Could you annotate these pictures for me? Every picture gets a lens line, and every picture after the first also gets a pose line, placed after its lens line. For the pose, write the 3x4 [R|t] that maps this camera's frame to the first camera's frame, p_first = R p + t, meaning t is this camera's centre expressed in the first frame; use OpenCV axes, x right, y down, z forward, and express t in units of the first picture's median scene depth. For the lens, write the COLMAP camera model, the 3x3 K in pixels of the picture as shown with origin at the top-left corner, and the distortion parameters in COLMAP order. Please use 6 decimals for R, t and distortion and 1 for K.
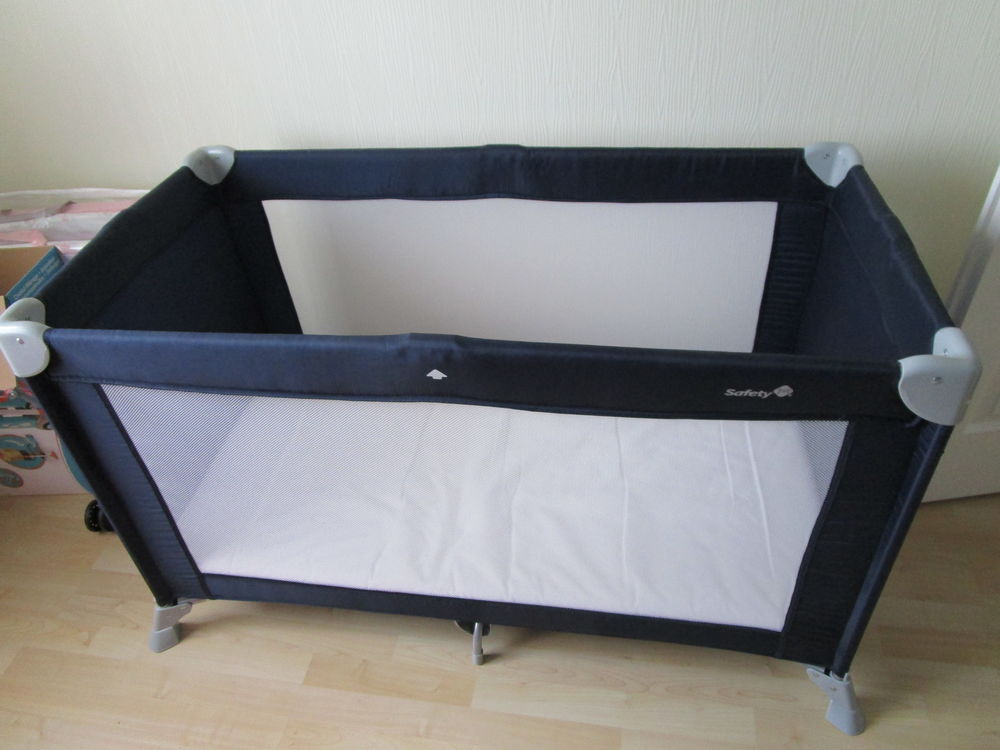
lens RADIAL K [[729.7, 0, 500.0], [0, 729.7, 375.0], [0, 0, 1]] dist [-0.004784, 0.000407]
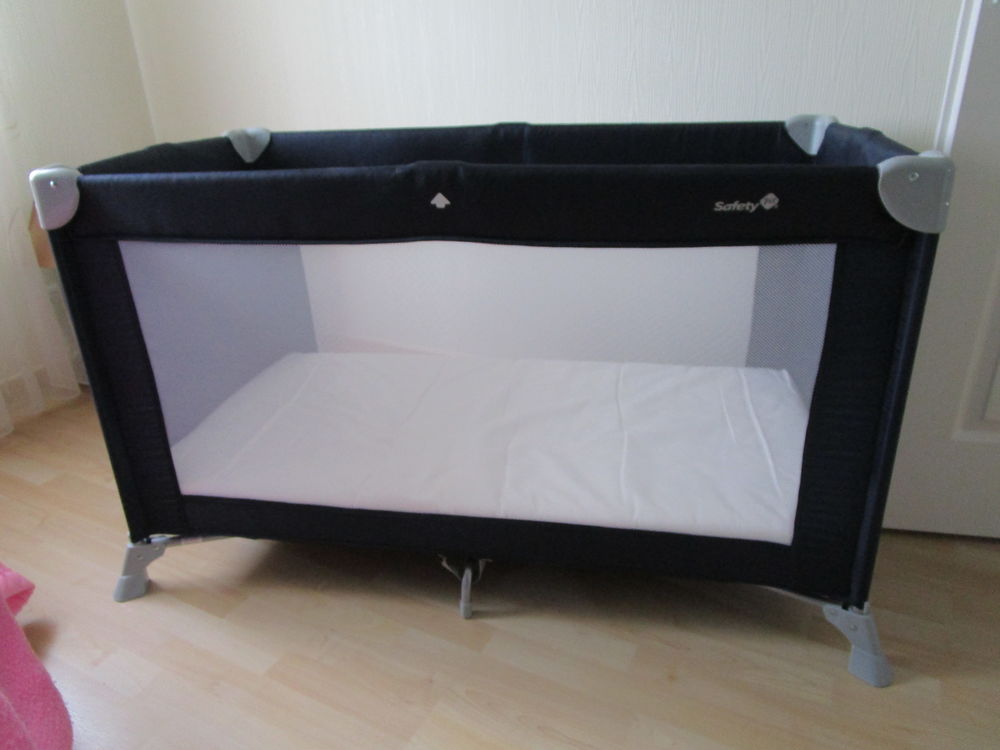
lens RADIAL K [[729.7, 0, 500.0], [0, 729.7, 375.0], [0, 0, 1]] dist [-0.004784, 0.000407]
pose [[0.999091, 0.039095, -0.016980, 0.020948], [-0.042223, 0.962260, -0.268835, 0.403919], [0.005829, 0.269307, 0.963037, 0.039752]]
